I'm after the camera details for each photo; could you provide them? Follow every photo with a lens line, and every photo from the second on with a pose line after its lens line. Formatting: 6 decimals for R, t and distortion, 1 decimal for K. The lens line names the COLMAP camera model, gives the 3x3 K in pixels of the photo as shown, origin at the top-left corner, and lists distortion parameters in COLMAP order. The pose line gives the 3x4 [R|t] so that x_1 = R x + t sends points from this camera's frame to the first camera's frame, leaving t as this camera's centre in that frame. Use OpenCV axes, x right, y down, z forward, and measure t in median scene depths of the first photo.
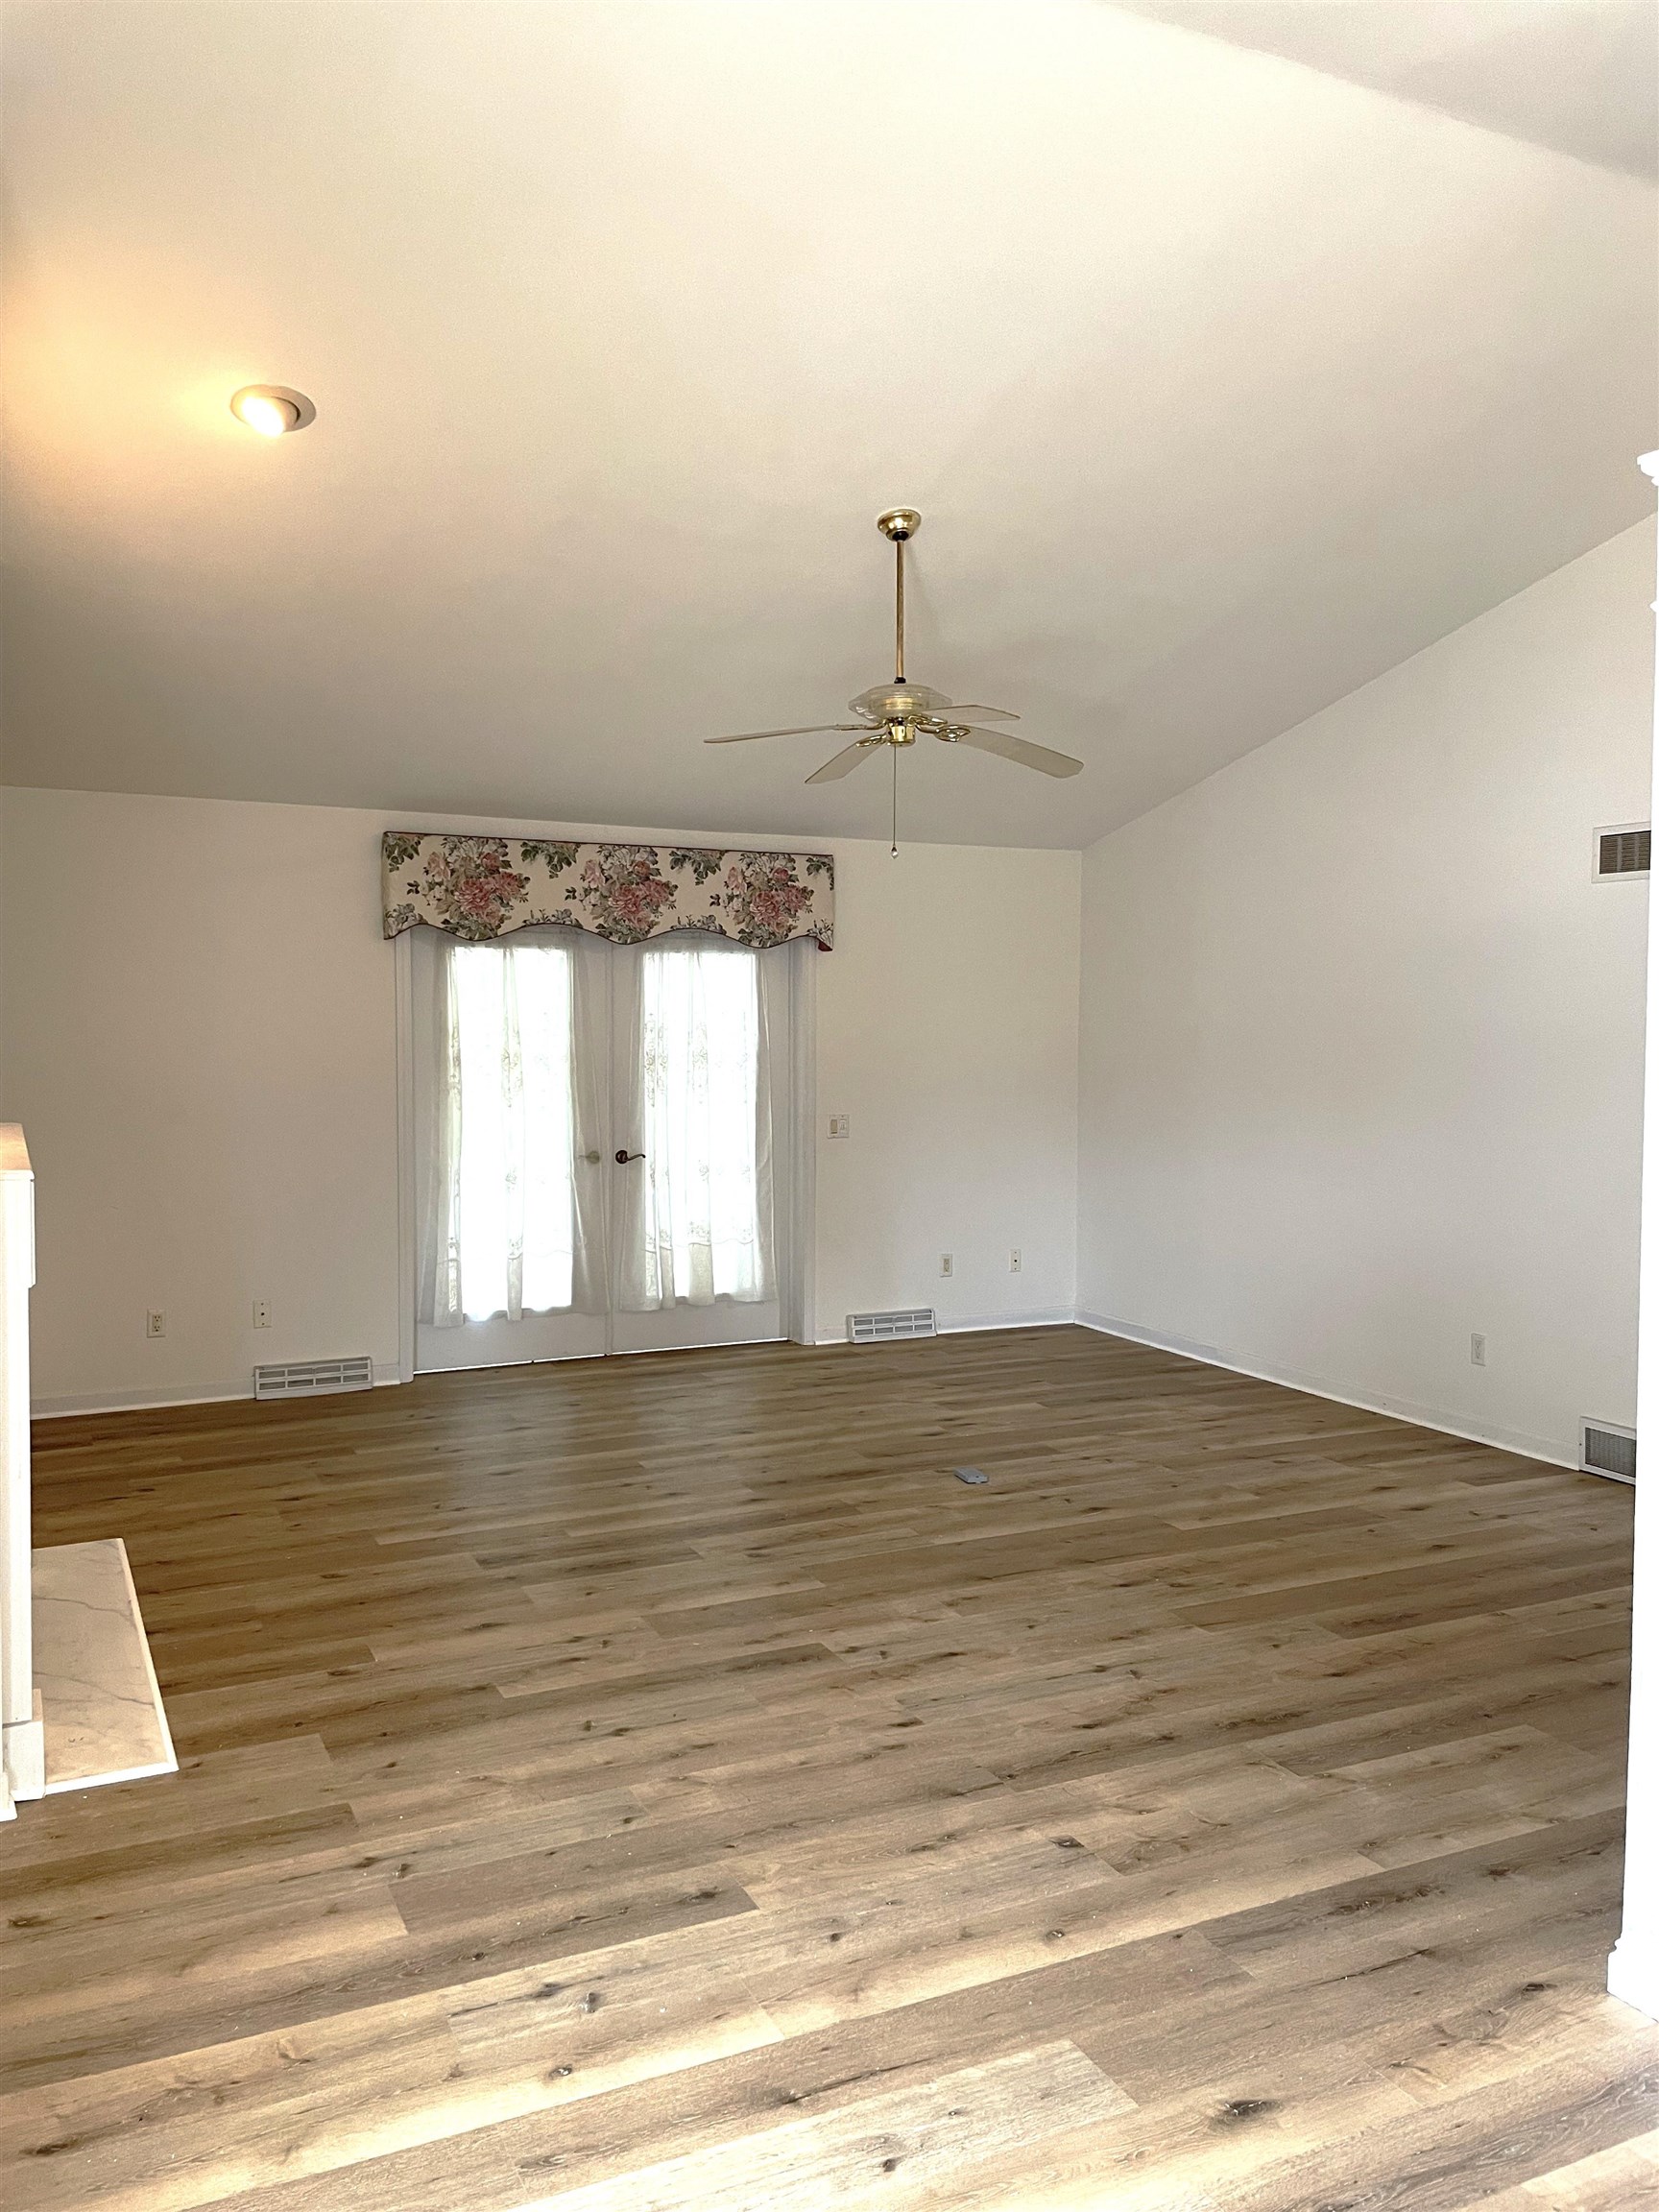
lens RADIAL K [[1682.2, 0, 822.5], [0, 1682.2, 1099.7], [0, 0, 1]] dist [0.062466, -0.029059]
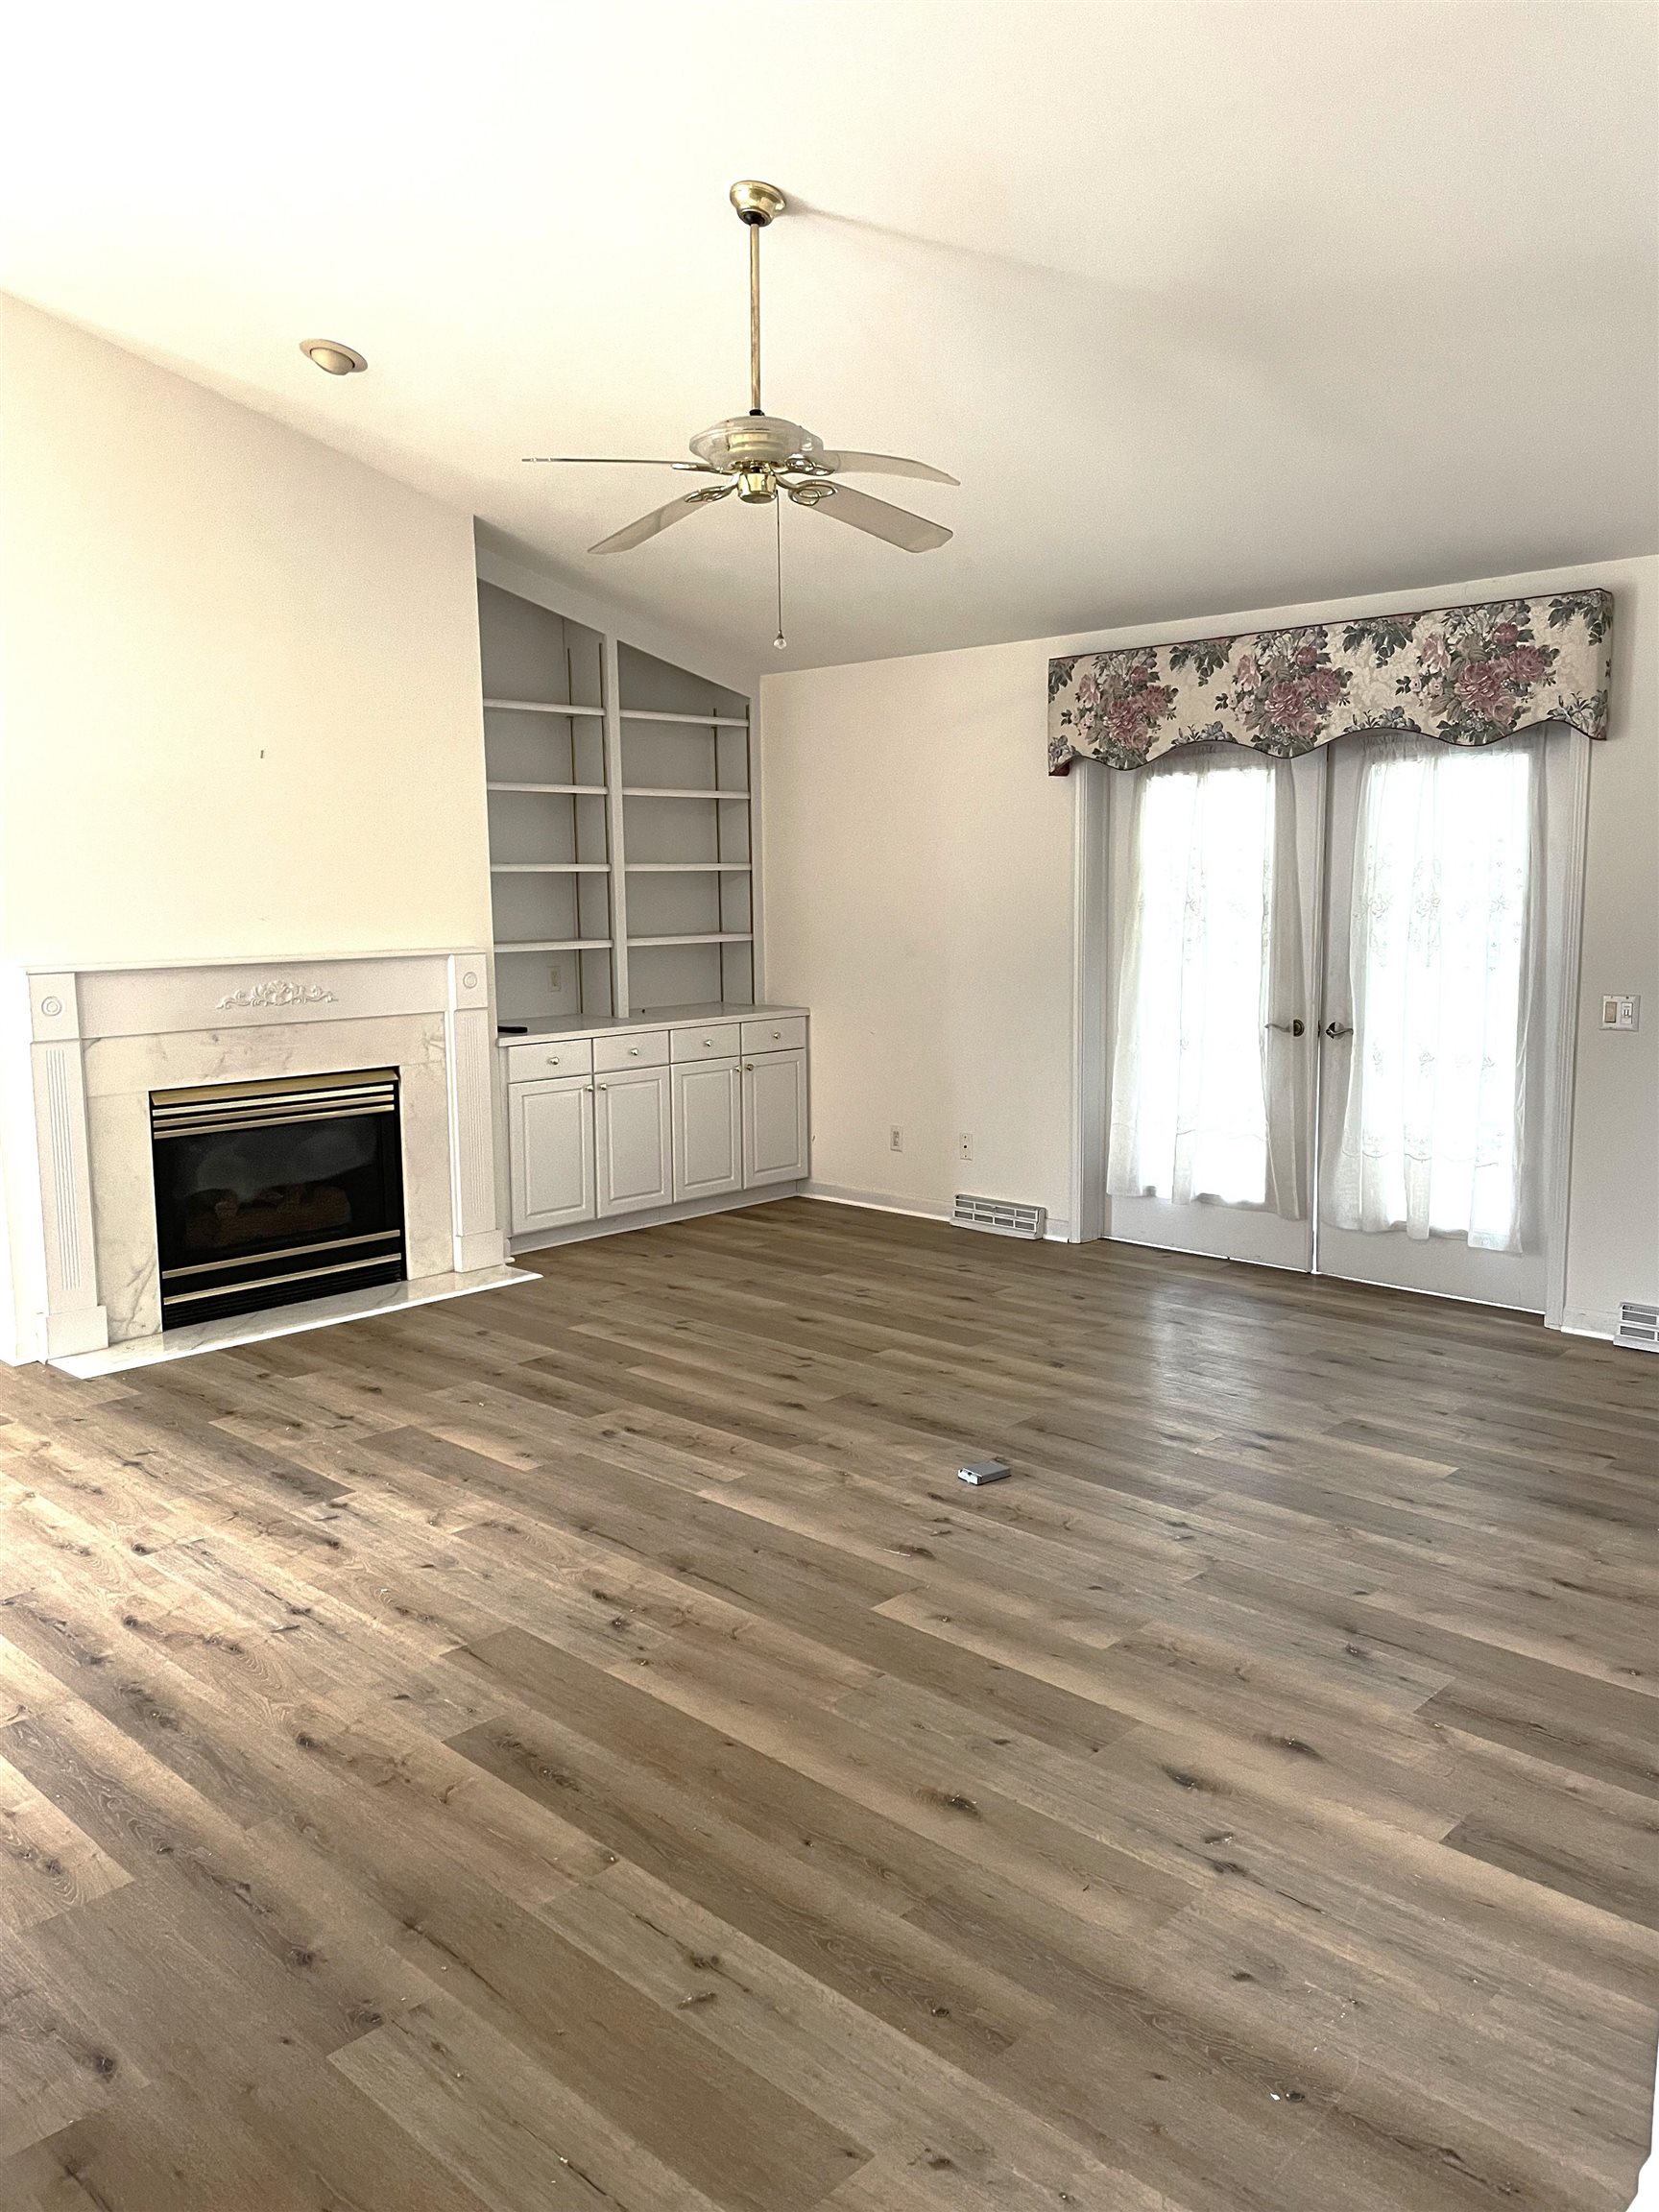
lens RADIAL K [[1682.2, 0, 827.9], [0, 1682.2, 1102.6], [0, 0, 1]] dist [0.062466, -0.029059]
pose [[0.336130, 0.119083, -0.934257, 0.783081], [-0.028897, 0.992811, 0.116150, -0.024981], [0.941372, -0.012045, 0.337155, 0.725595]]
